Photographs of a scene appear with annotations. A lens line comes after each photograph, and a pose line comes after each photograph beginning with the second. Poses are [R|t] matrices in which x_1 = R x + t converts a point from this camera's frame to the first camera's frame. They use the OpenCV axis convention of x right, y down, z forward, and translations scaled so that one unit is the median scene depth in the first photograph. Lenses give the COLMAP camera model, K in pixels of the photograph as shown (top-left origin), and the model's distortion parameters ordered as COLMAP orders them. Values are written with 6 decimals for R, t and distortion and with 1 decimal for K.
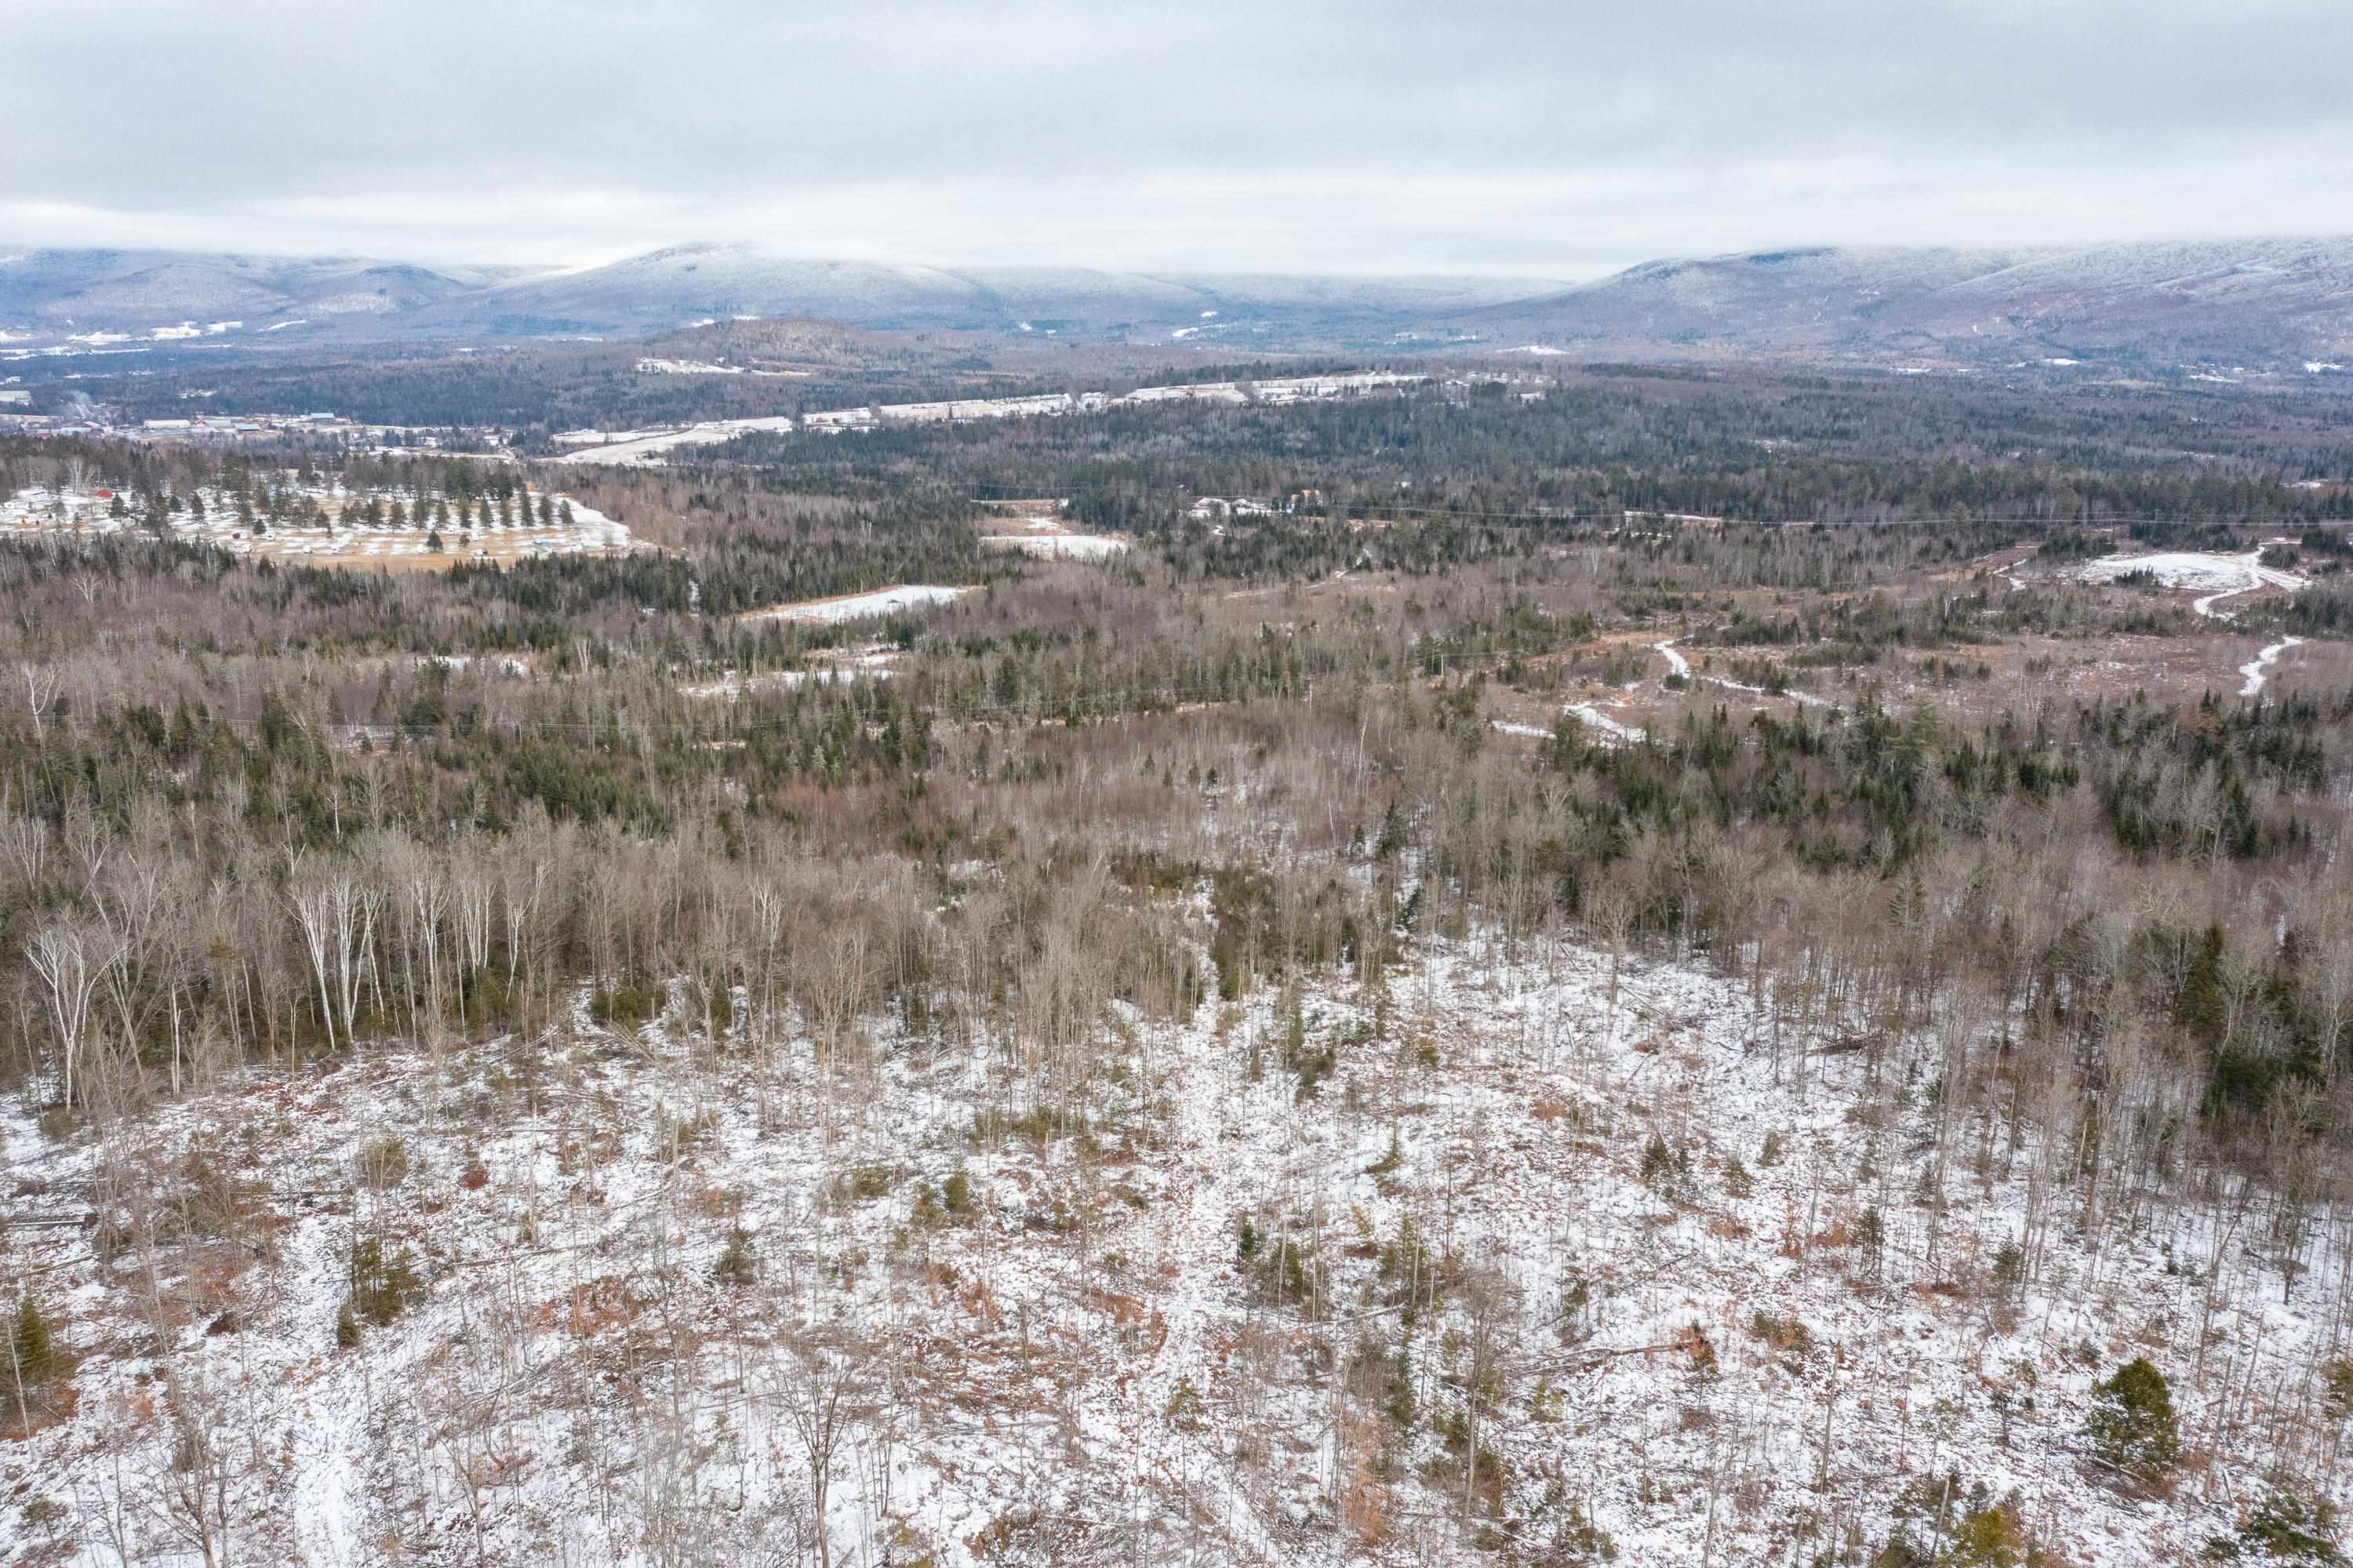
lens RADIAL K [[1843.5, 0, 1180.4], [0, 1843.5, 781.5], [0, 0, 1]] dist [-0.004701, -0.001229]
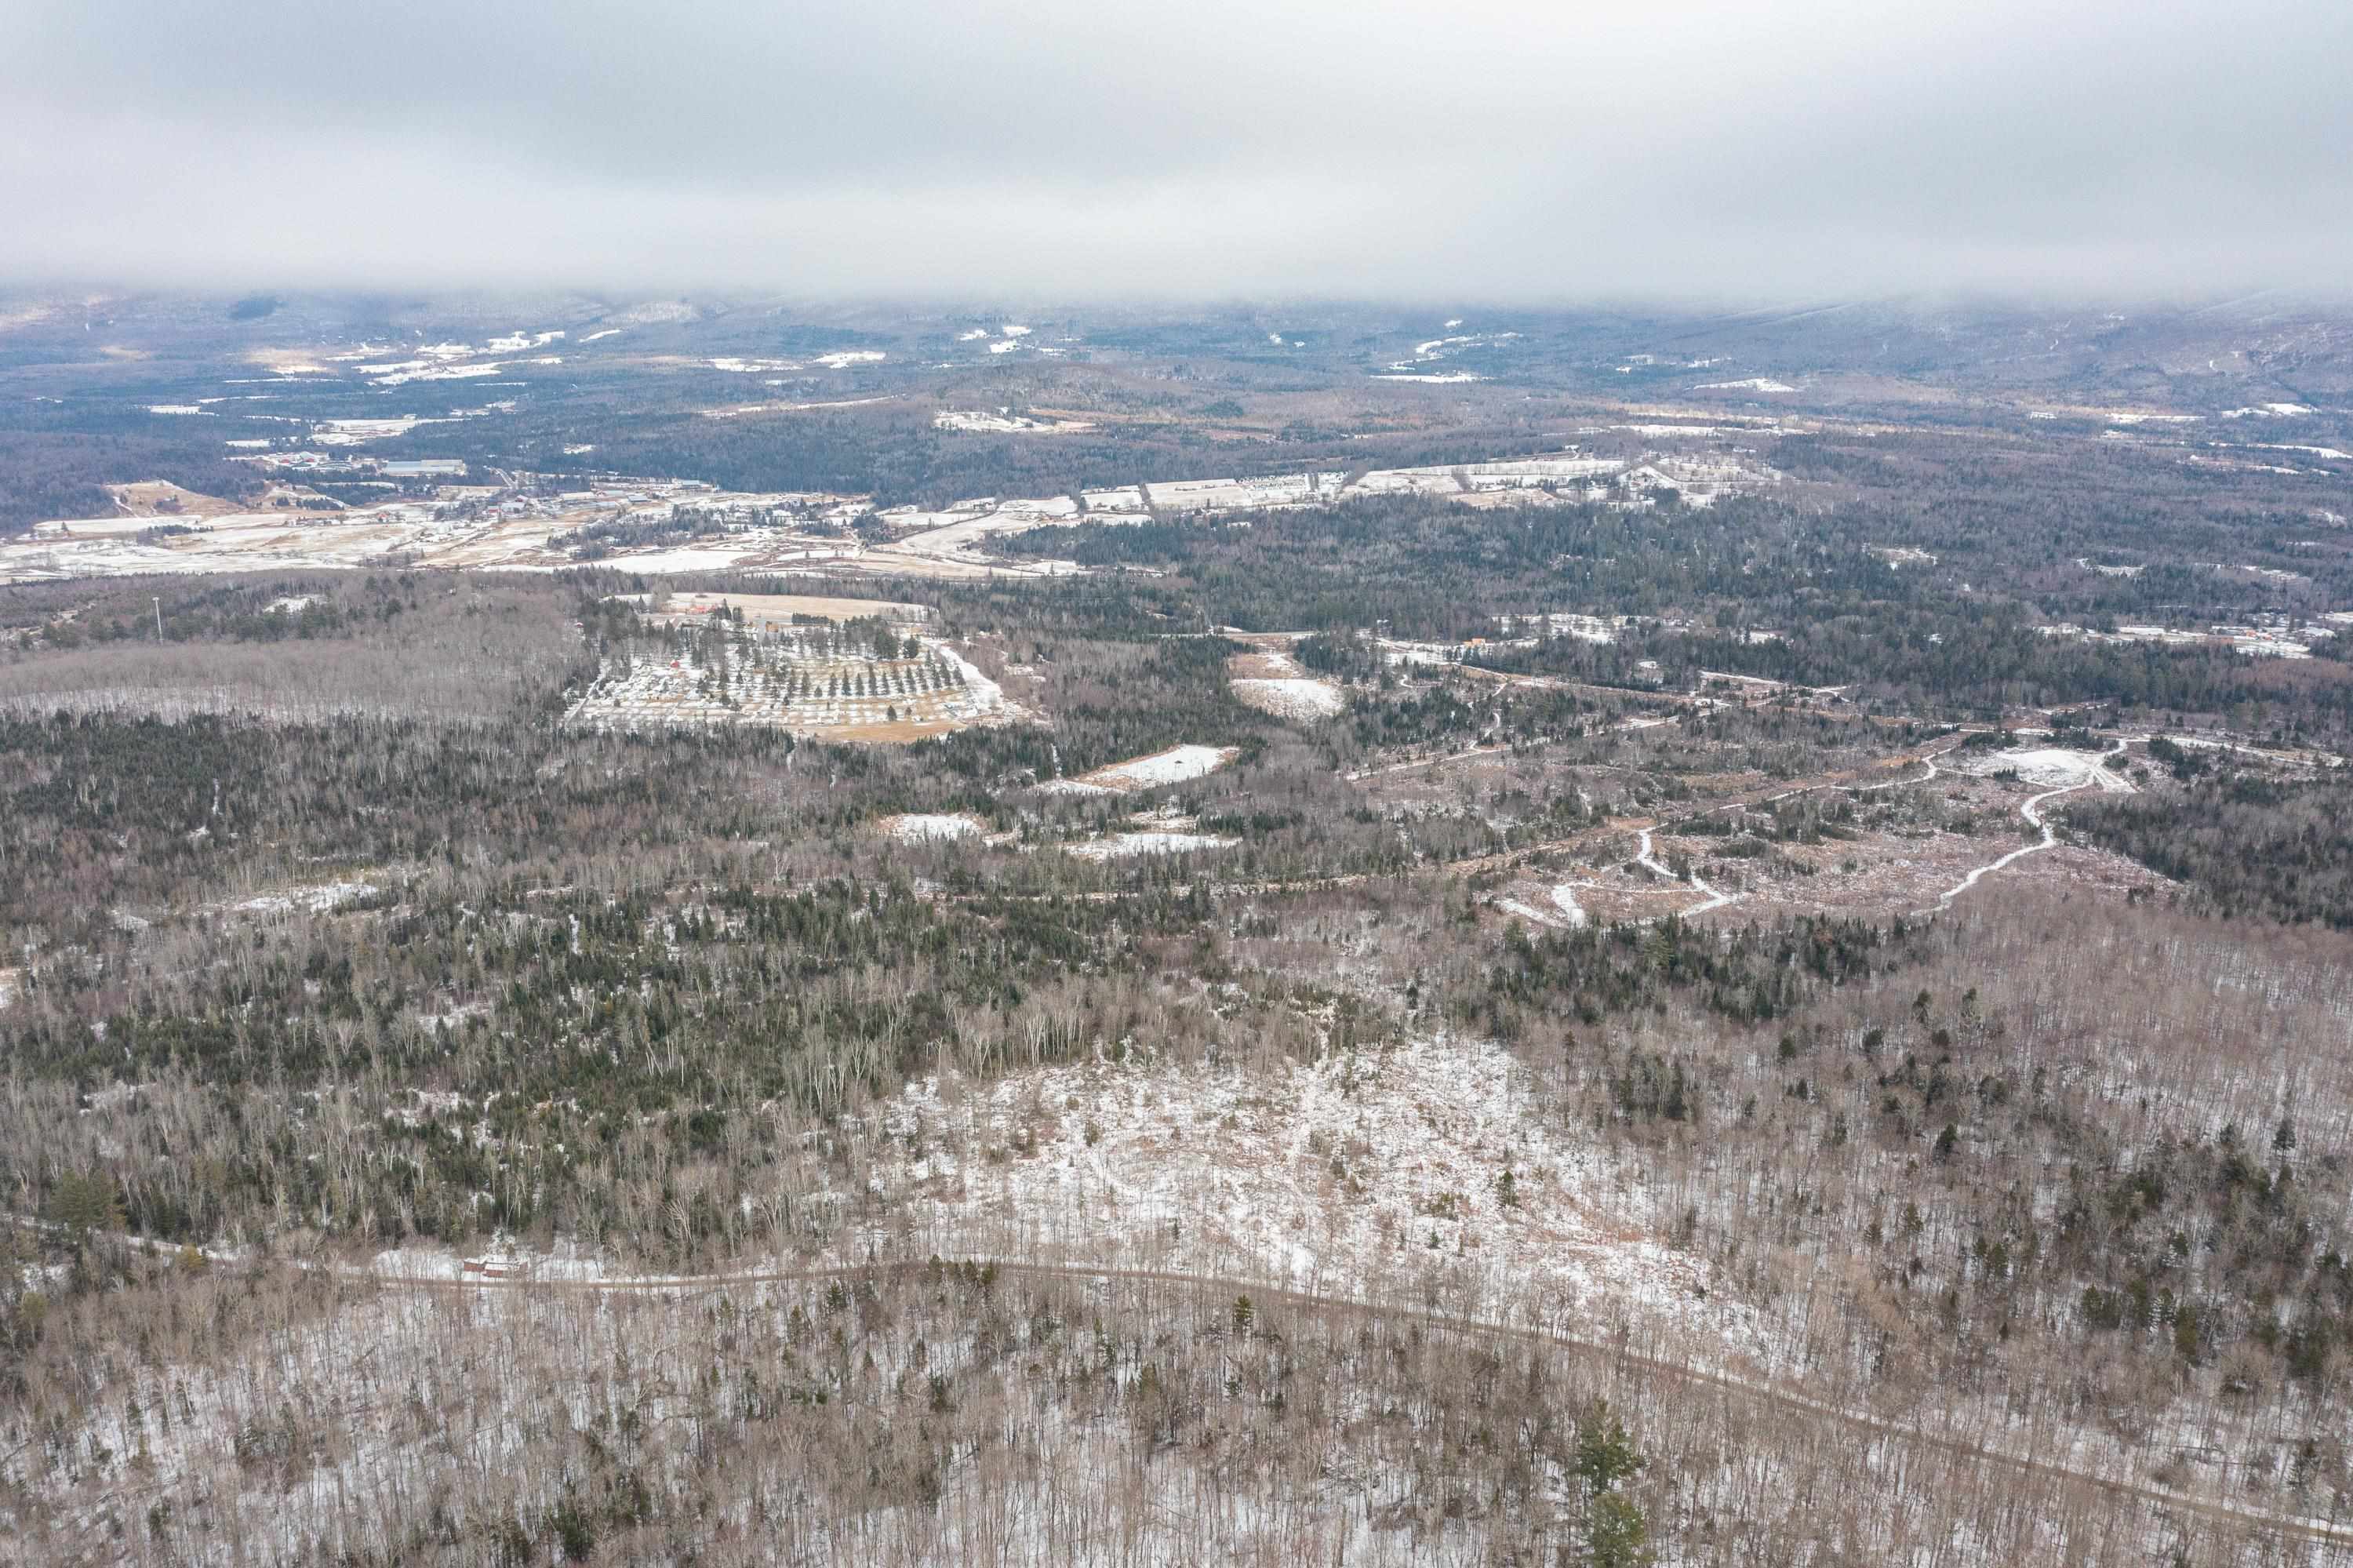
lens RADIAL K [[1912.9, 0, 1176.5], [0, 1912.9, 784.0], [0, 0, 1]] dist [-0.005302, -0.002528]
pose [[0.991232, 0.032634, -0.128042, 0.051190], [-0.029920, 0.999286, 0.023064, -0.116357], [0.128703, -0.019031, 0.991501, -0.610796]]
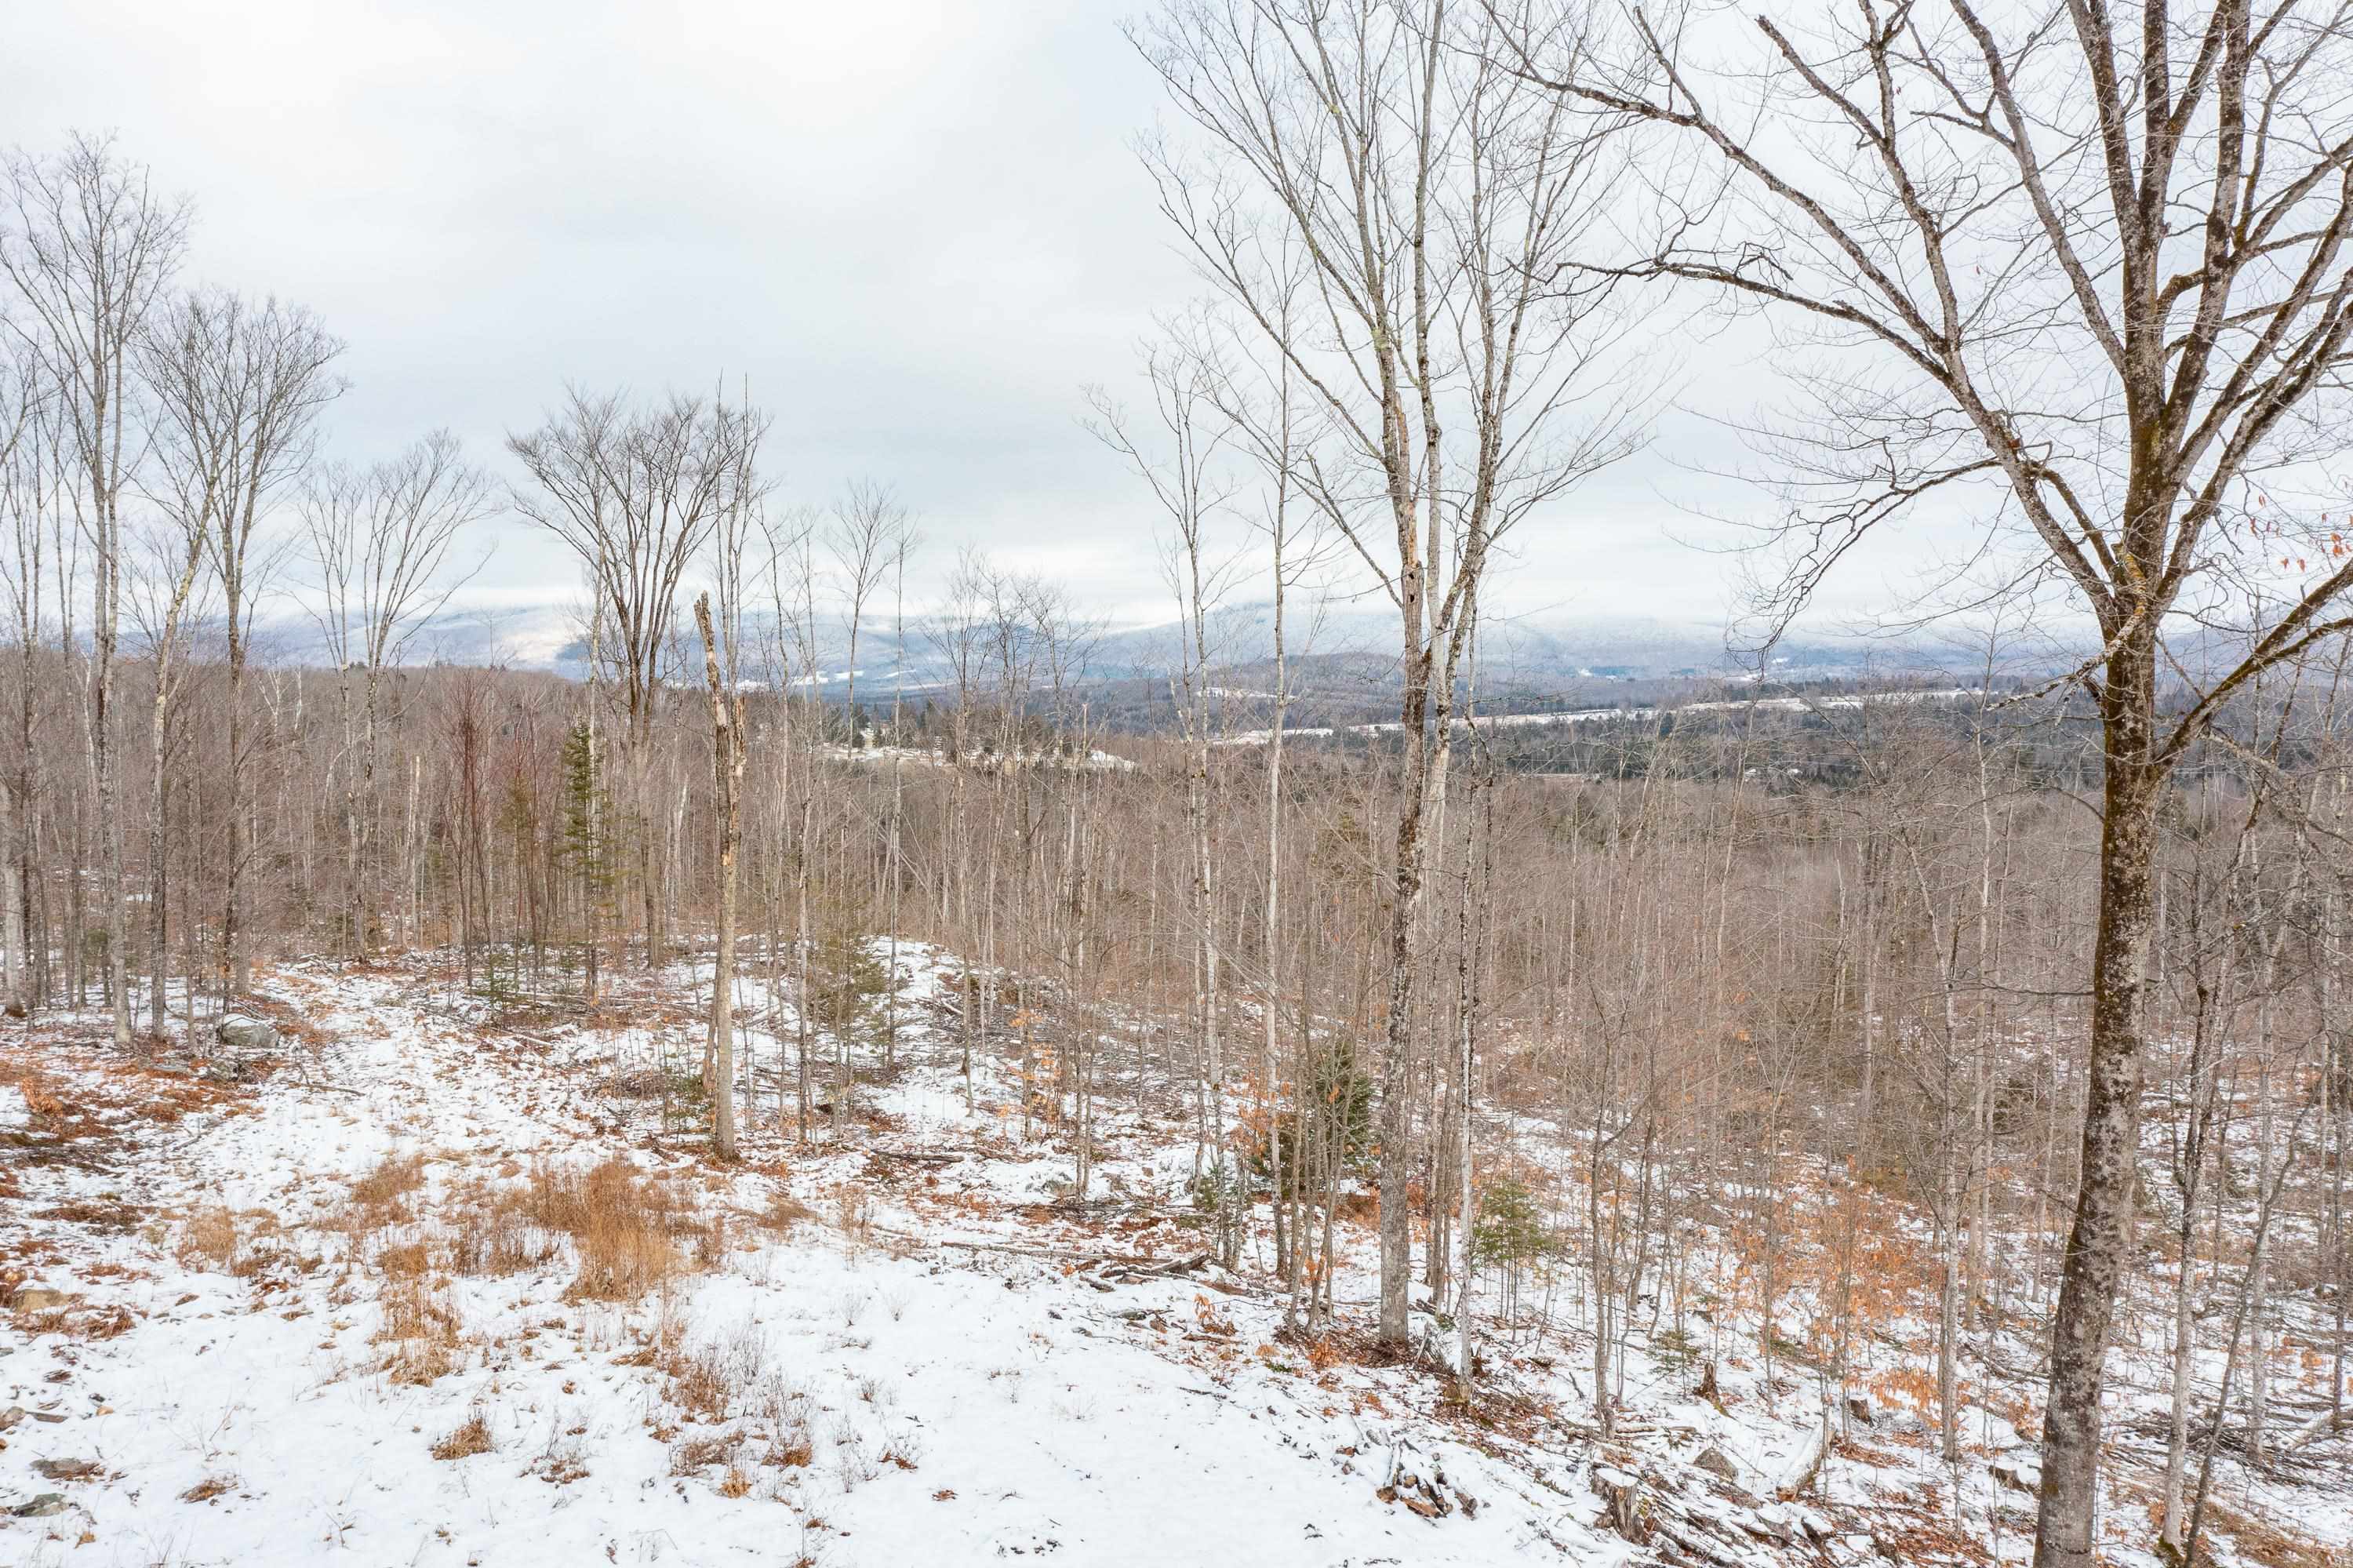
lens RADIAL K [[1874.0, 0, 1182.7], [0, 1874.0, 786.9], [0, 0, 1]] dist [-0.008578, -0.002354]
pose [[0.956555, 0.013215, -0.291252, 0.019565], [-0.068806, 0.980987, -0.181469, 0.066795], [0.283316, 0.193625, 0.939277, 0.064213]]
